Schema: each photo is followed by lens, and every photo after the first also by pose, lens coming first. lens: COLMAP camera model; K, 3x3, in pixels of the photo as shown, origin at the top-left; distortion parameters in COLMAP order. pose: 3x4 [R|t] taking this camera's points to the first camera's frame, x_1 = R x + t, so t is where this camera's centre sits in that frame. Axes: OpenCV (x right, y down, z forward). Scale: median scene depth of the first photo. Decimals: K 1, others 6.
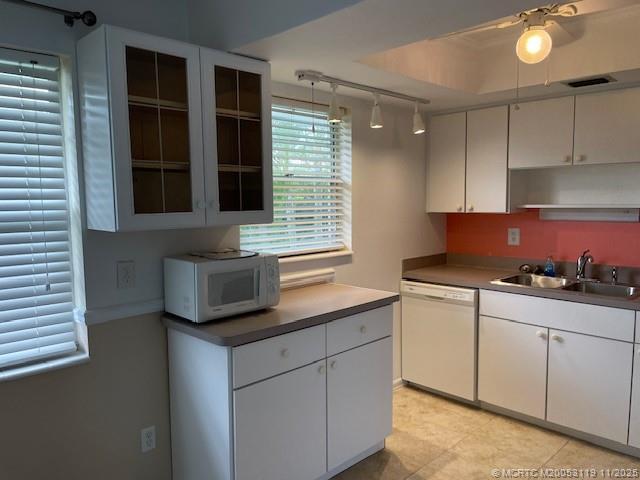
lens RADIAL K [[478.3, 0, 324.5], [0, 478.3, 243.4], [0, 0, 1]] dist [0.091171, -0.135029]
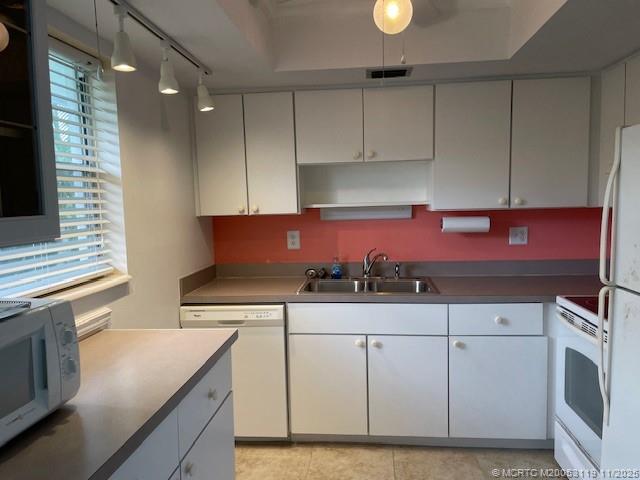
lens RADIAL K [[478.3, 0, 324.5], [0, 478.3, 243.4], [0, 0, 1]] dist [0.091171, -0.135029]
pose [[0.771946, -0.067277, 0.632117, -0.161590], [0.076175, 0.997009, 0.013088, -0.017792], [-0.631107, 0.038049, 0.774762, 0.314218]]
